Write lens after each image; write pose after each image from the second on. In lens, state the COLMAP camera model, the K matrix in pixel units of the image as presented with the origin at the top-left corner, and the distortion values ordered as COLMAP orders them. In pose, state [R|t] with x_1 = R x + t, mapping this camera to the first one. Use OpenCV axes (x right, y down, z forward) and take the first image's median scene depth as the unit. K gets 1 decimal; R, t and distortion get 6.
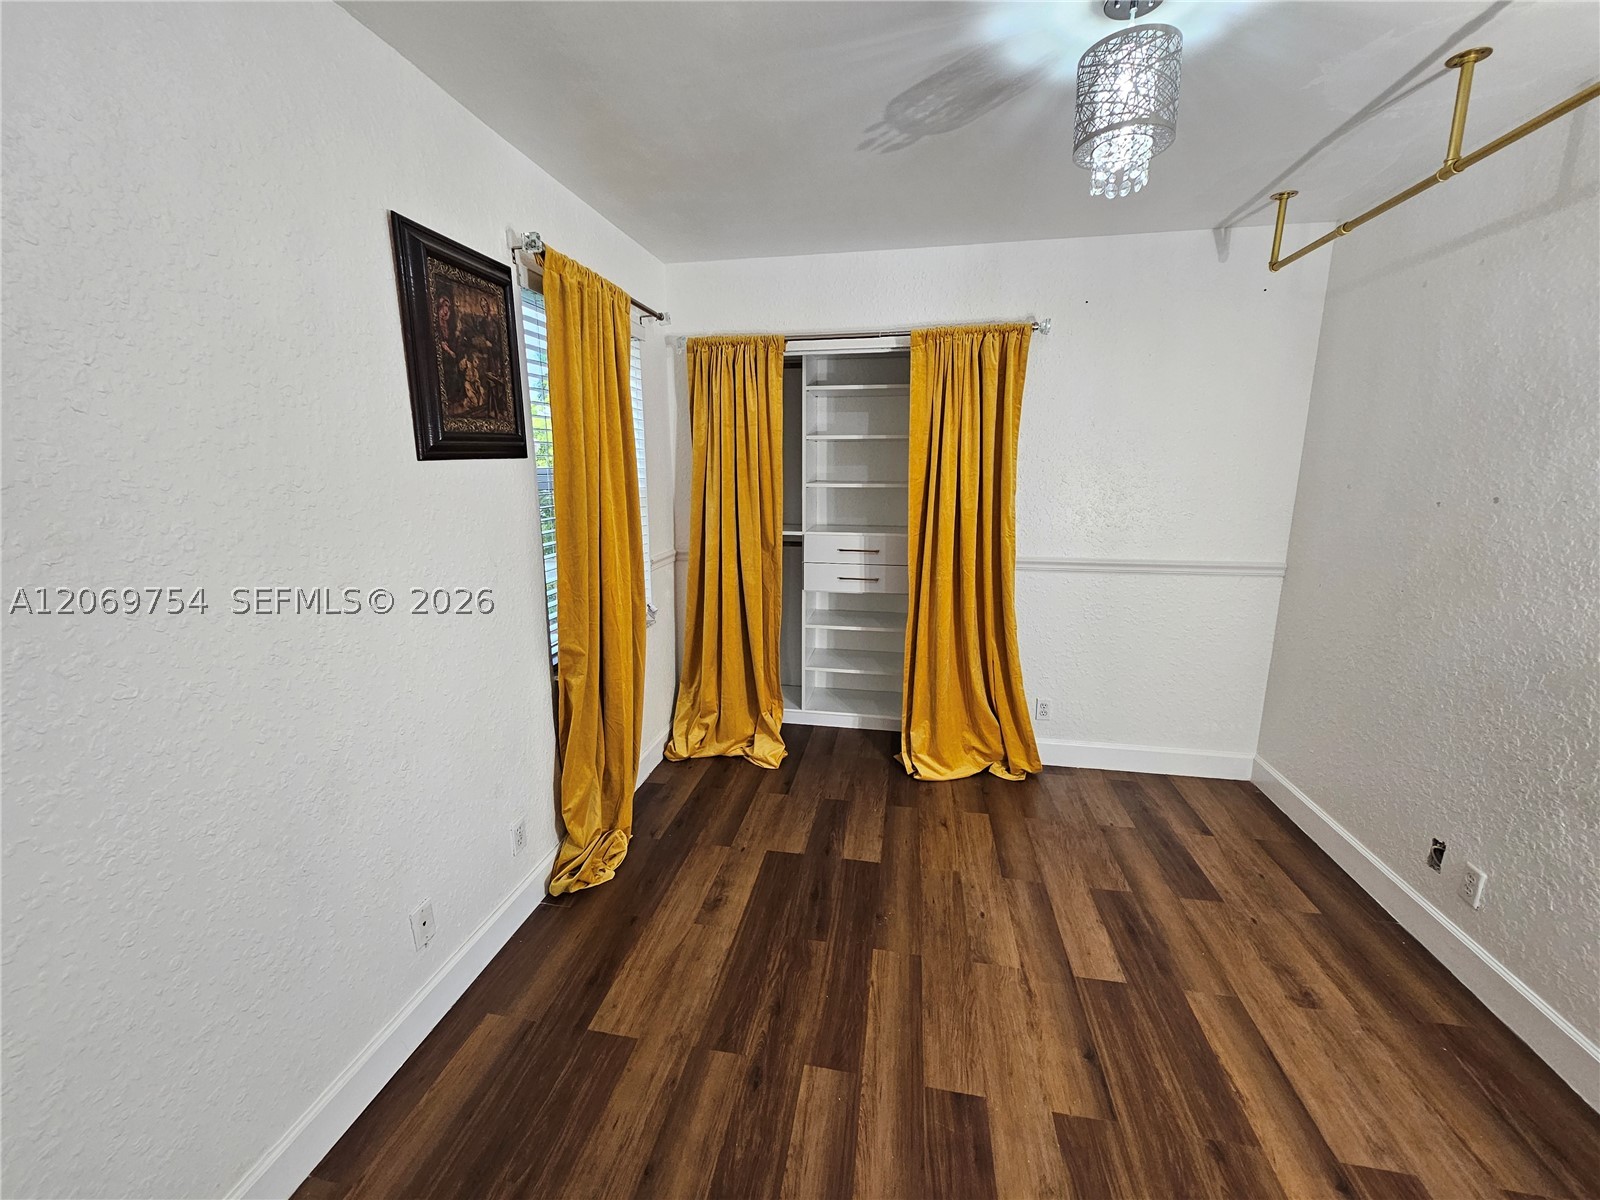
lens RADIAL K [[653.5, 0, 796.5], [0, 653.5, 607.4], [0, 0, 1]] dist [0.001522, -0.001182]
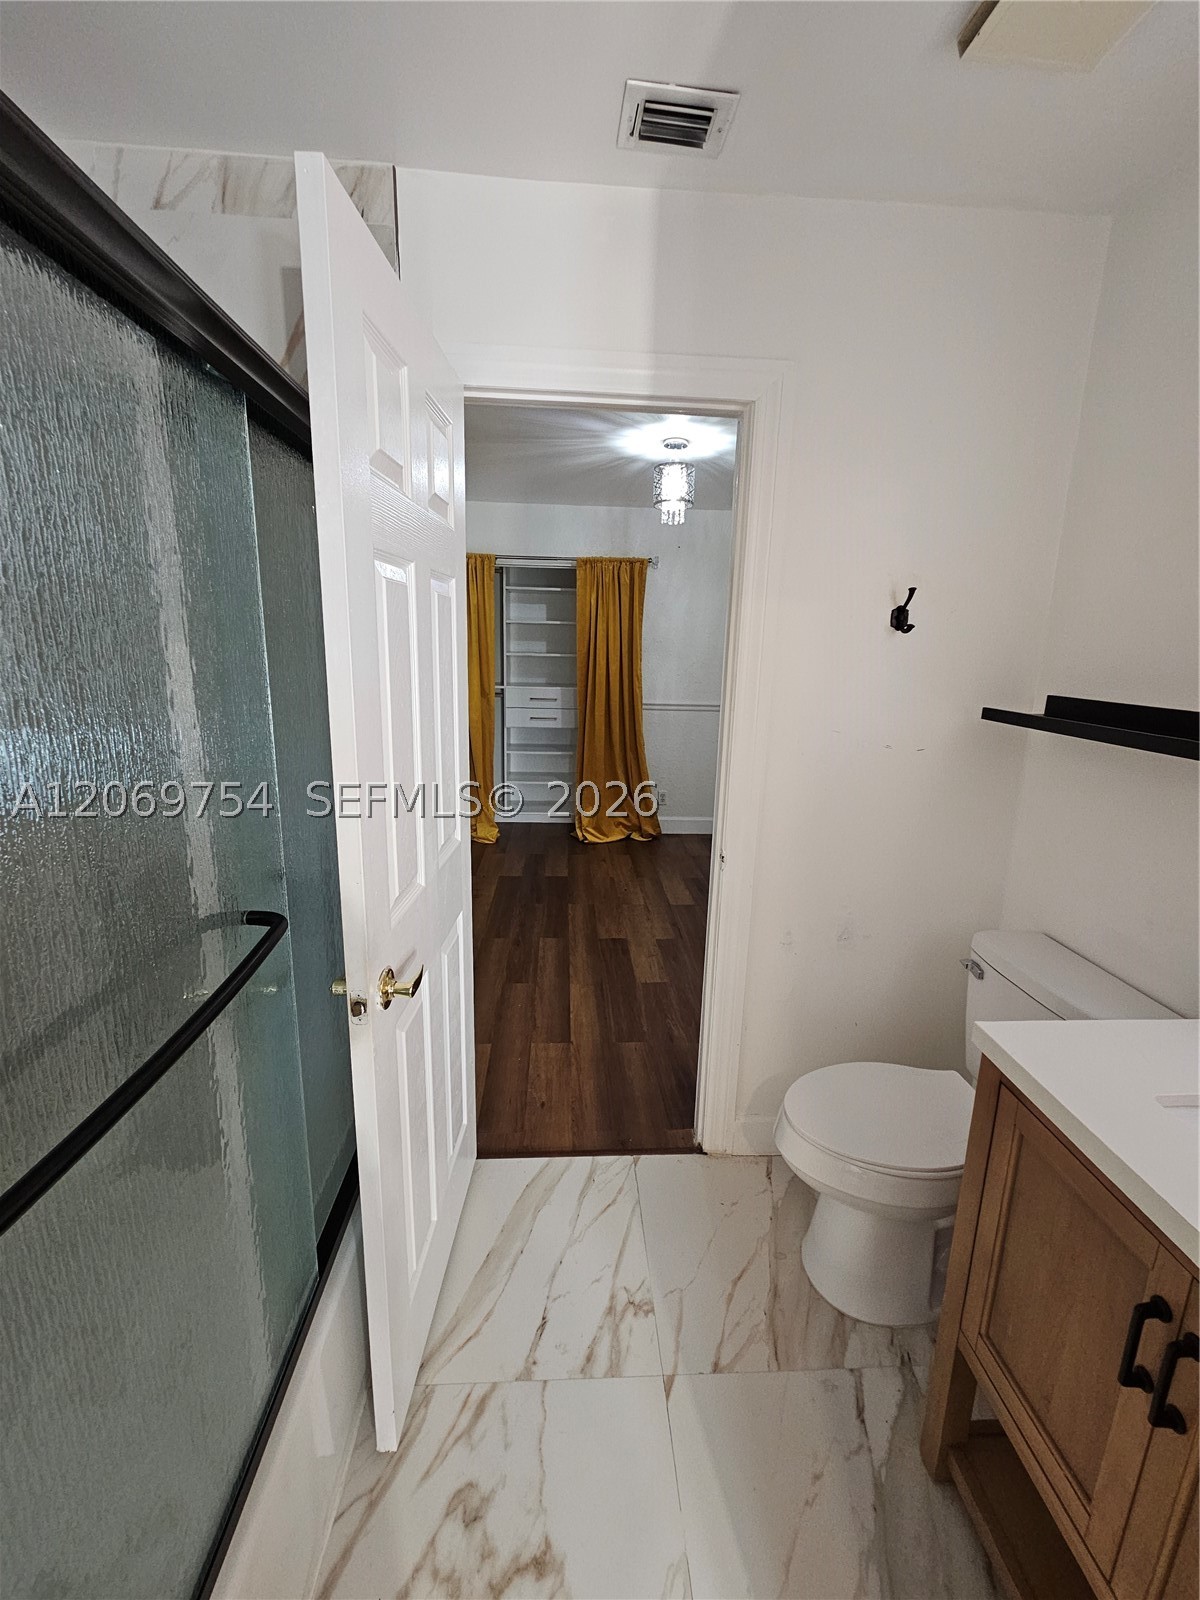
lens RADIAL K [[653.5, 0, 611.2], [0, 653.5, 793.7], [0, 0, 1]] dist [0.001522, -0.001182]
pose [[0.969930, -0.027067, 0.241875, -0.154976], [0.023546, 0.999571, 0.017438, 0.137966], [-0.242243, -0.011218, 0.970151, -0.620952]]
